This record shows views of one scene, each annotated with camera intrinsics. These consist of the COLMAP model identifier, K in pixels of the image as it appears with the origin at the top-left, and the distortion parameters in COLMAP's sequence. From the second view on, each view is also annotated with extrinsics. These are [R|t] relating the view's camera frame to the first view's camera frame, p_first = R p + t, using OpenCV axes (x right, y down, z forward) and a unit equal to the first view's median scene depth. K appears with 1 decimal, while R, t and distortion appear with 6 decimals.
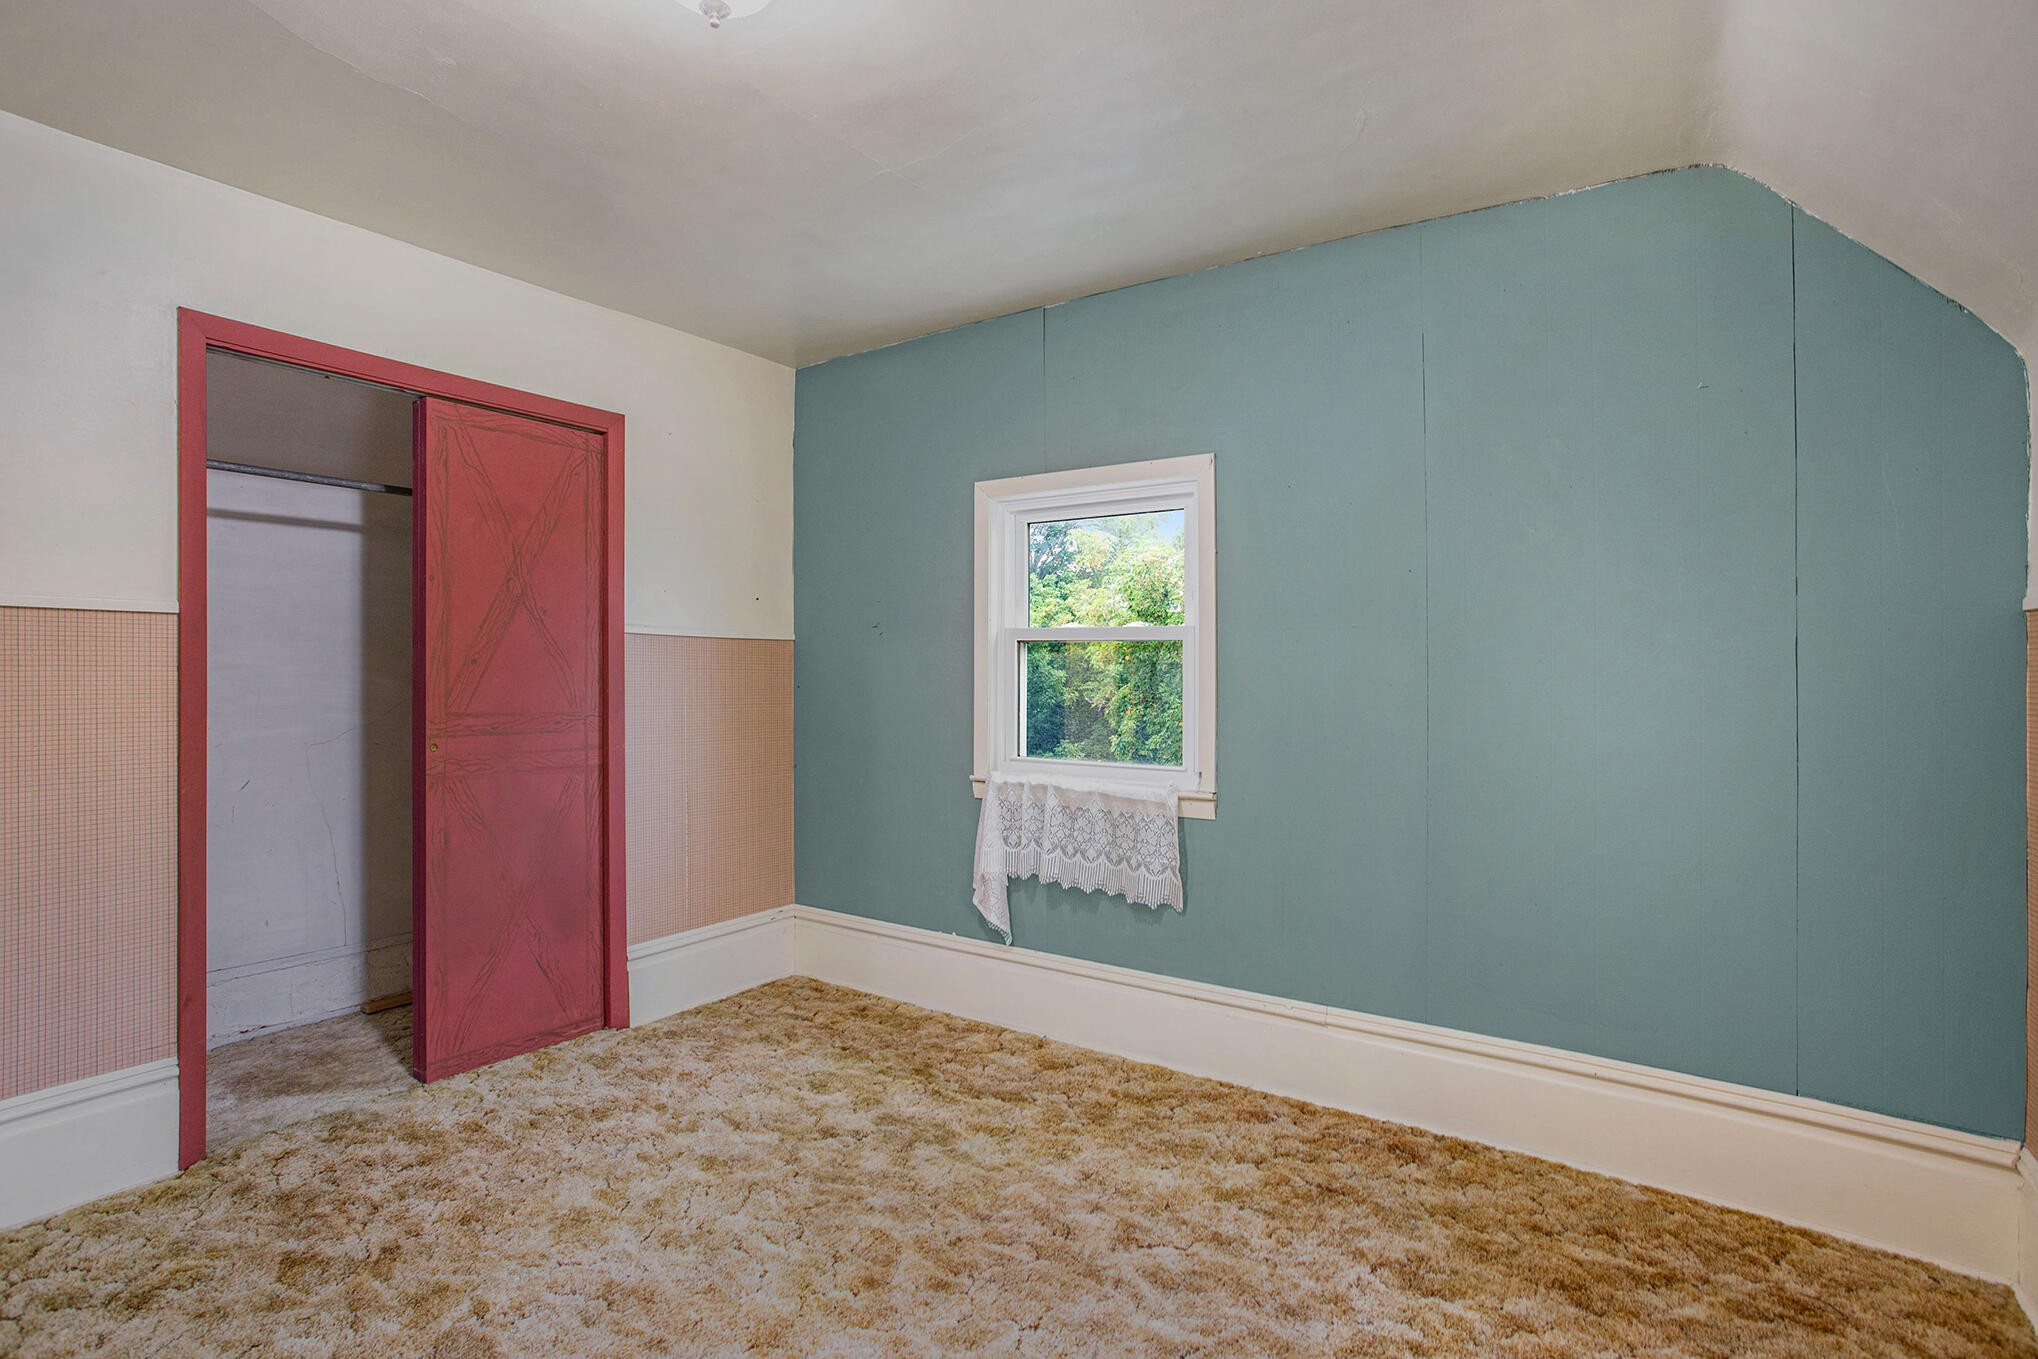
lens RADIAL K [[1009.8, 0, 931.4], [0, 1009.8, 670.0], [0, 0, 1]] dist [-0.048217, 0.015498]
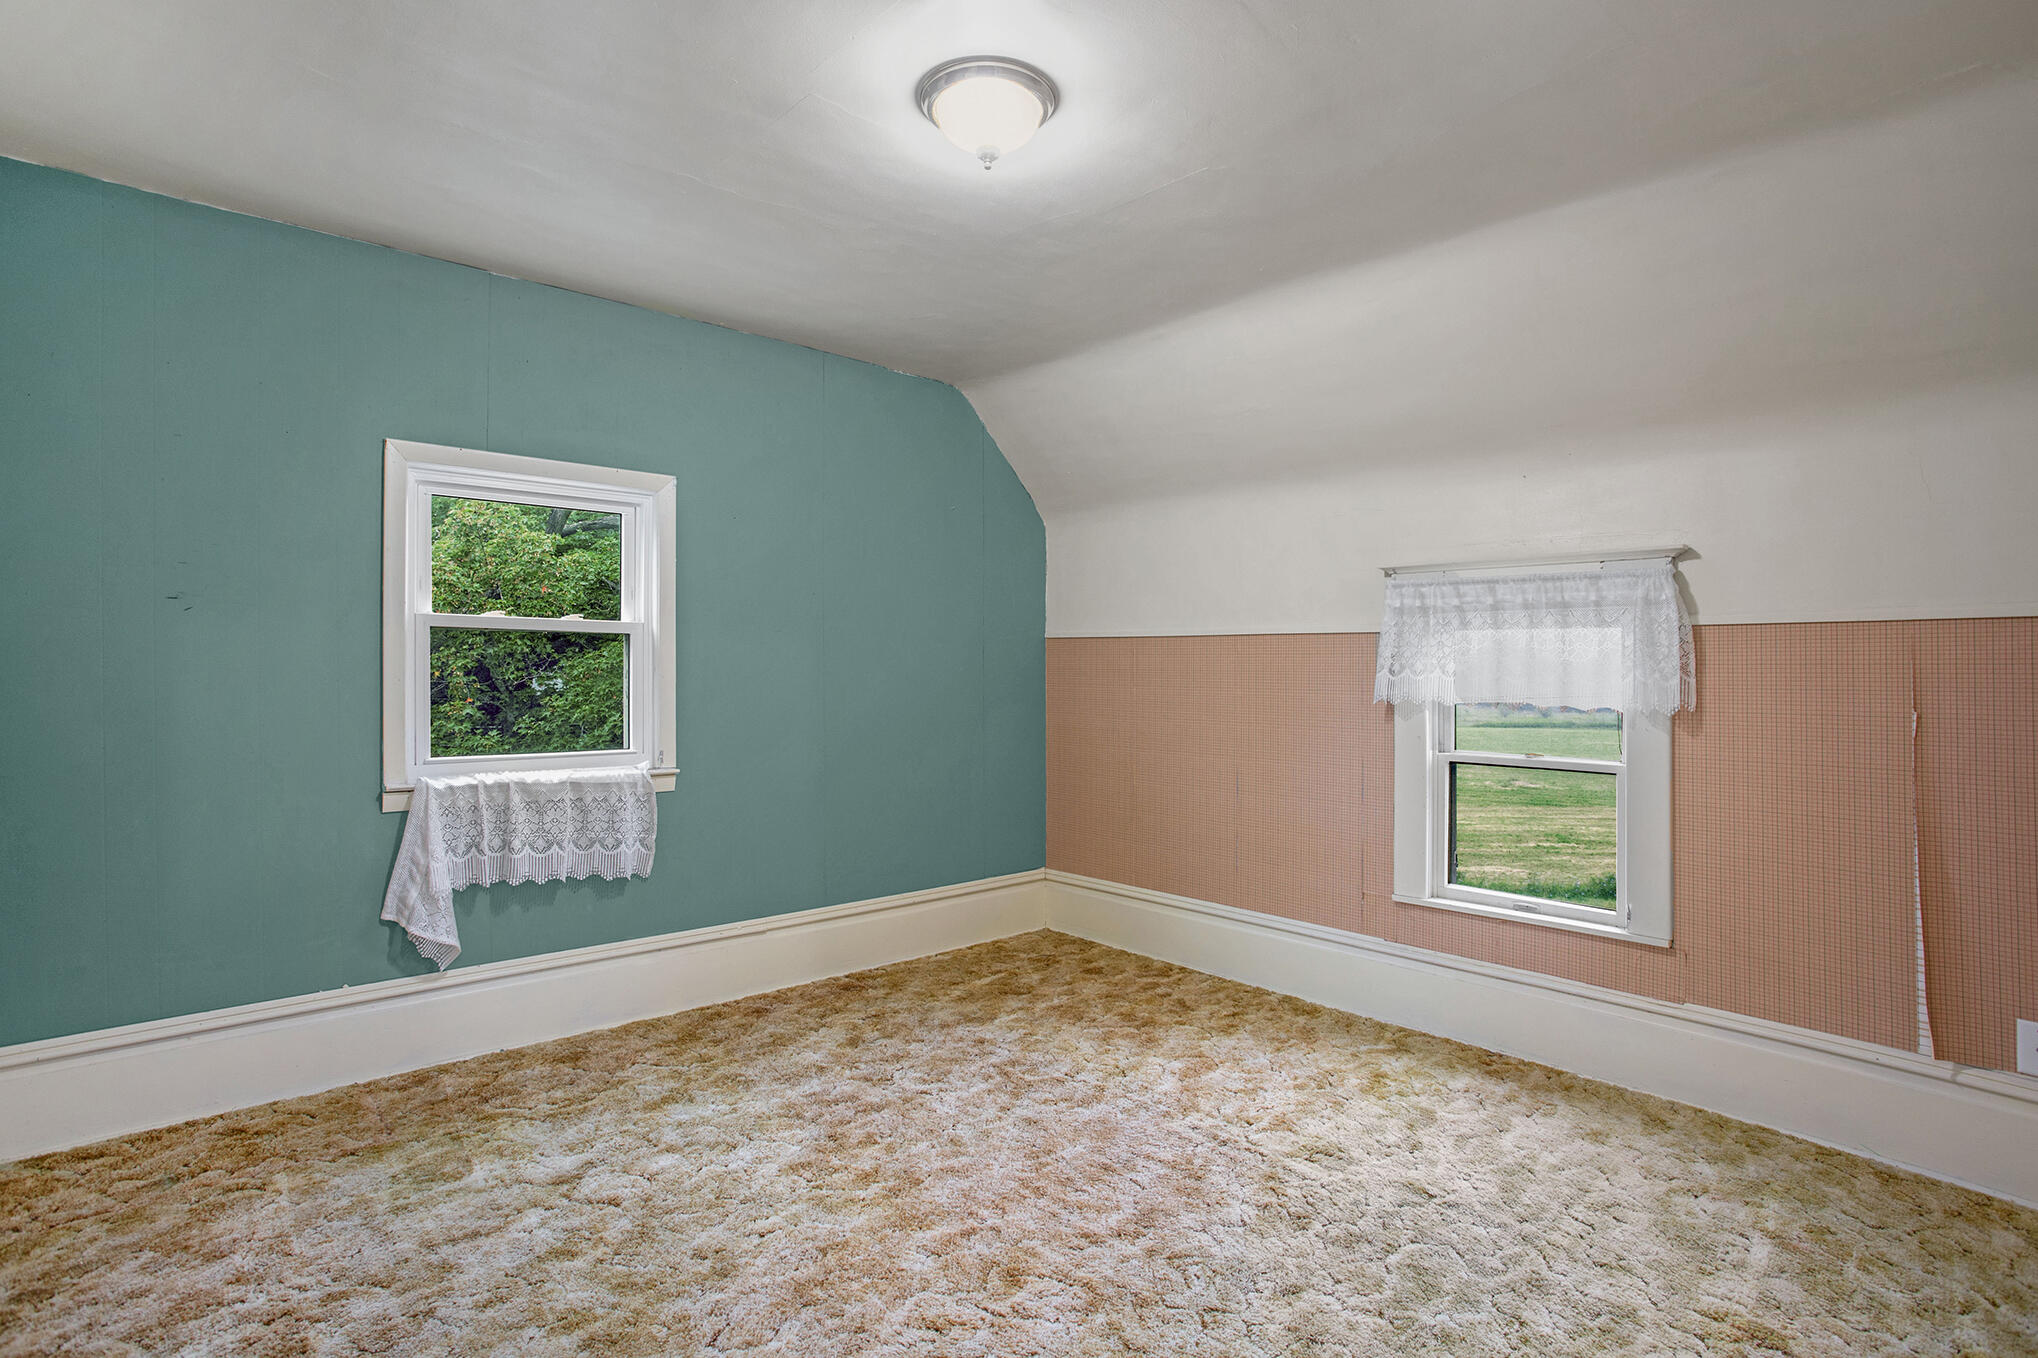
lens RADIAL K [[1009.8, 0, 1021.7], [0, 1009.8, 668.9], [0, 0, 1]] dist [-0.048217, 0.015498]
pose [[0.188973, -0.000900, 0.981982, -0.783068], [-0.007402, 0.999970, 0.002341, 0.001971], [-0.981954, -0.007711, 0.188961, 0.385937]]
